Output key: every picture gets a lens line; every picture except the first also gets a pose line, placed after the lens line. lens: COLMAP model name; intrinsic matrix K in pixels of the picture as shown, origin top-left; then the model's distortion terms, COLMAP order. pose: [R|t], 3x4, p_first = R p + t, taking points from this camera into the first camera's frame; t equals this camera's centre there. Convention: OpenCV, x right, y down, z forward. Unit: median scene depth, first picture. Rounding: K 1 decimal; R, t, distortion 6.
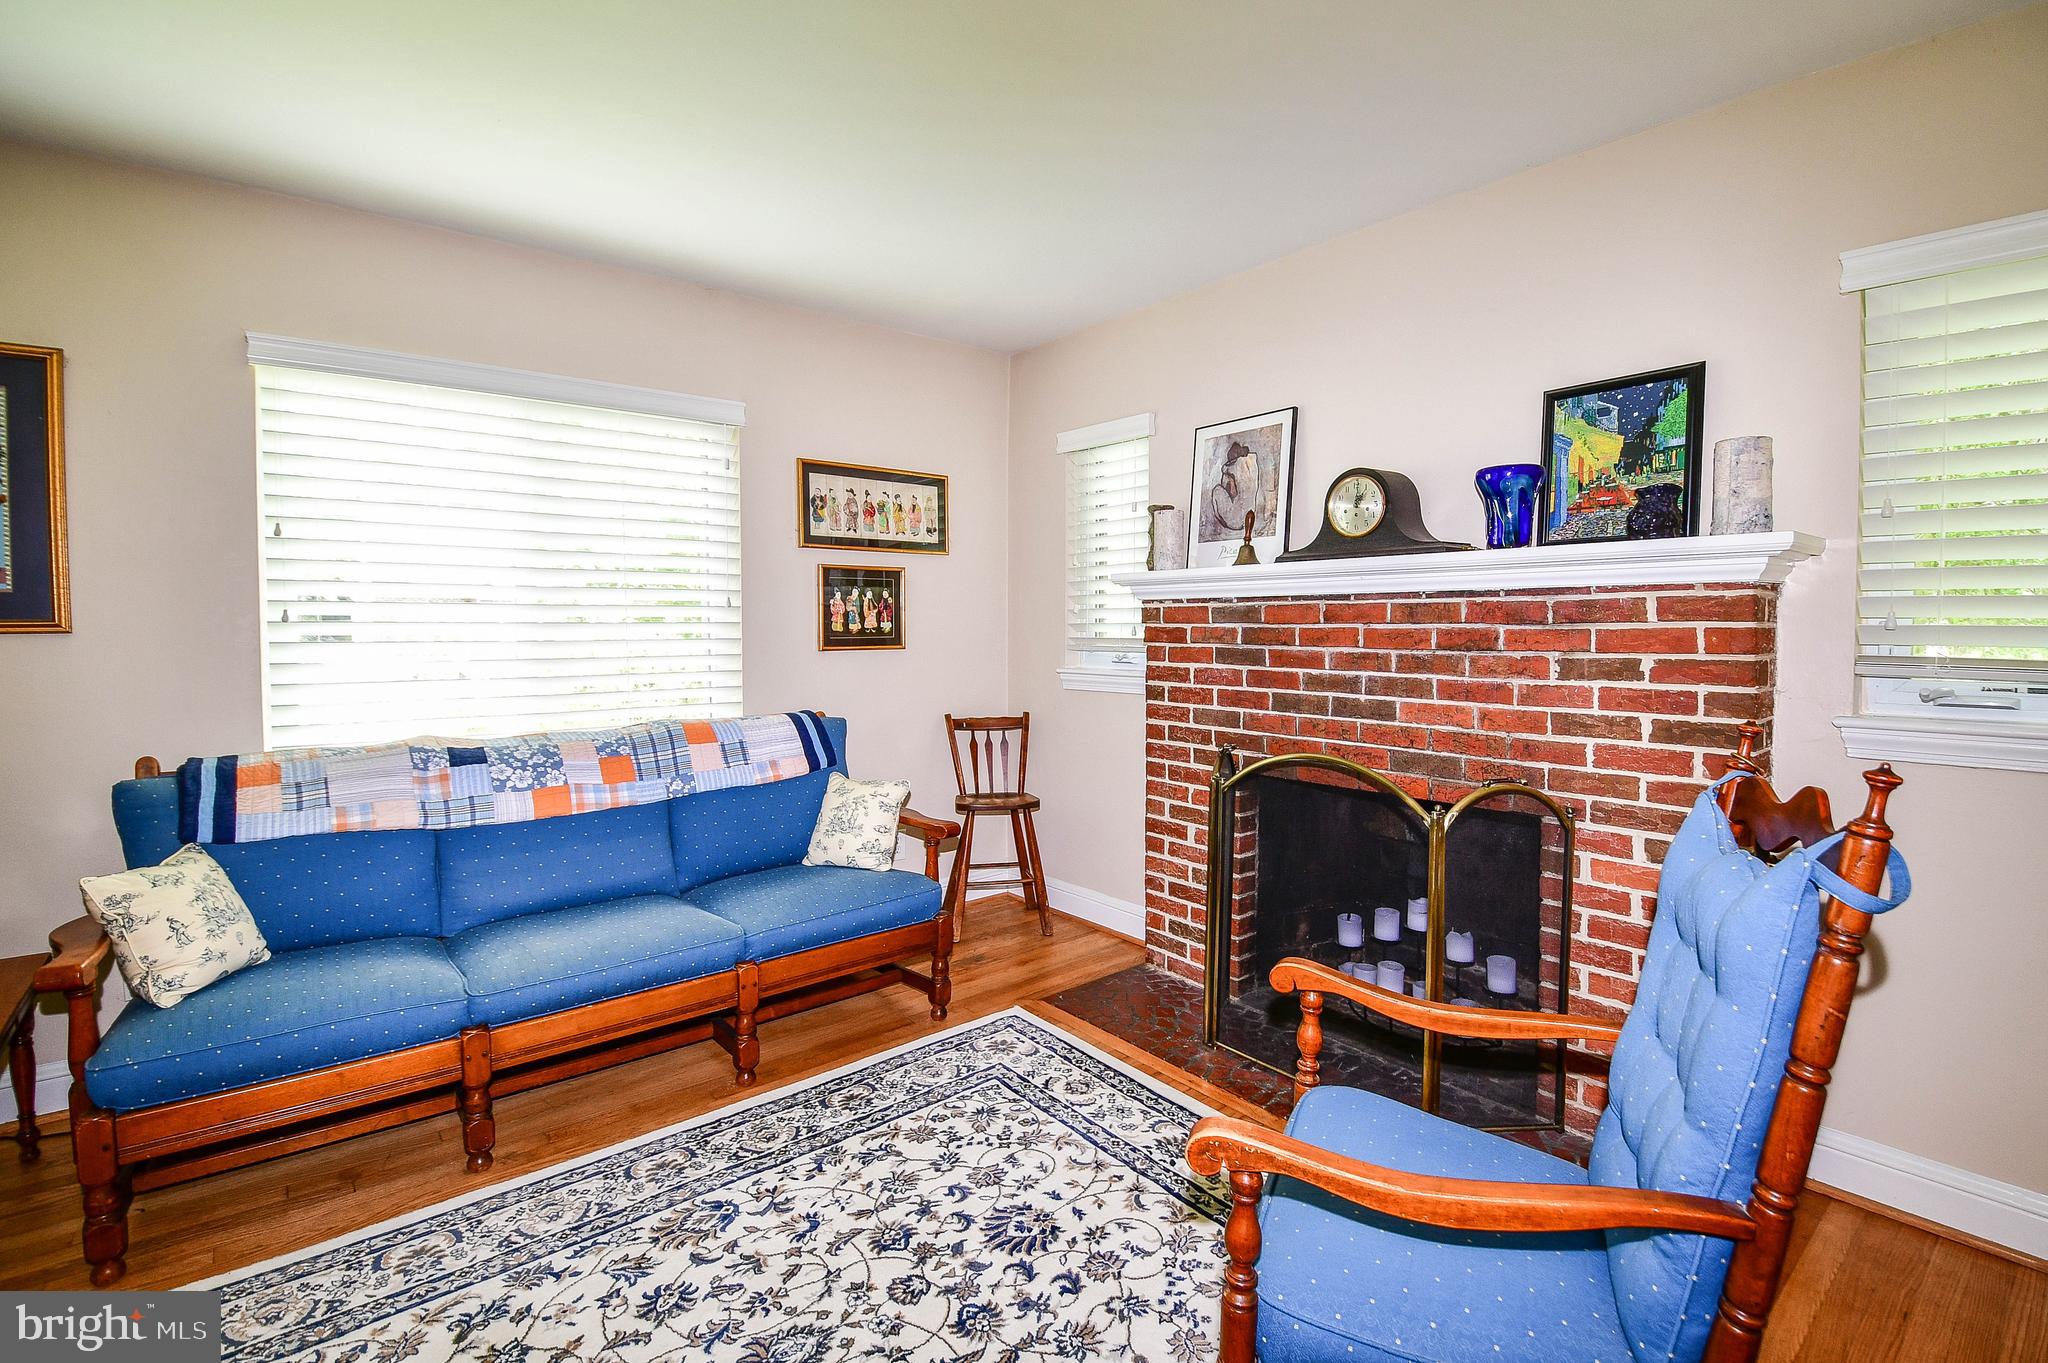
lens RADIAL K [[922.9, 0, 1020.2], [0, 922.9, 659.8], [0, 0, 1]] dist [0.013763, -0.016900]
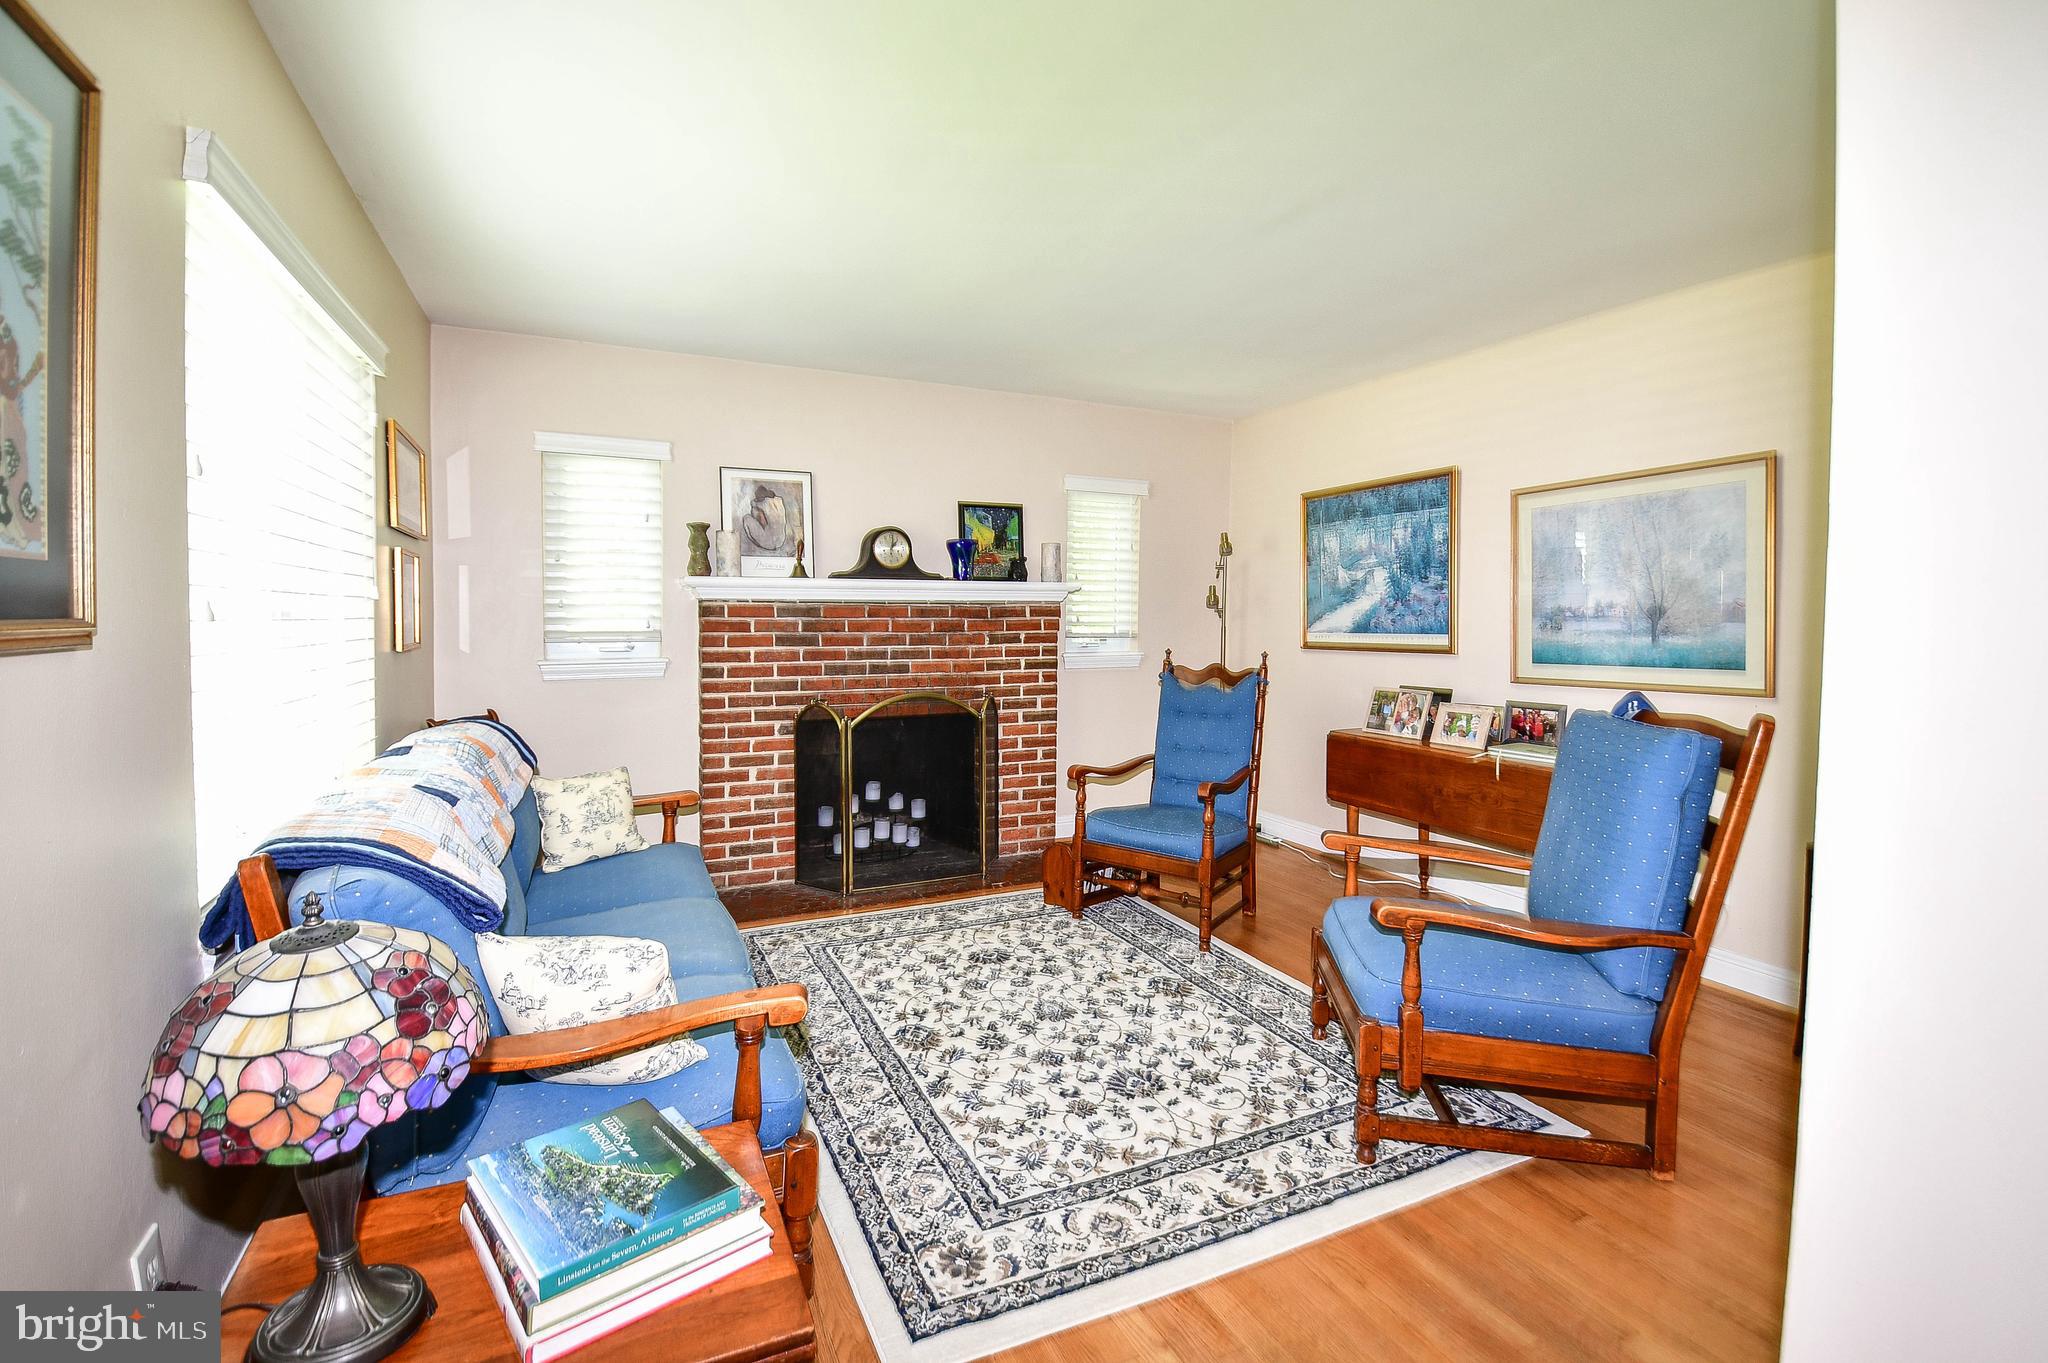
lens RADIAL K [[922.9, 0, 1020.2], [0, 922.9, 659.8], [0, 0, 1]] dist [0.013763, -0.016900]
pose [[0.253831, -0.046427, 0.966134, -1.279934], [0.035384, 0.998625, 0.038692, -0.021143], [-0.966601, 0.024364, 0.255125, 0.356110]]
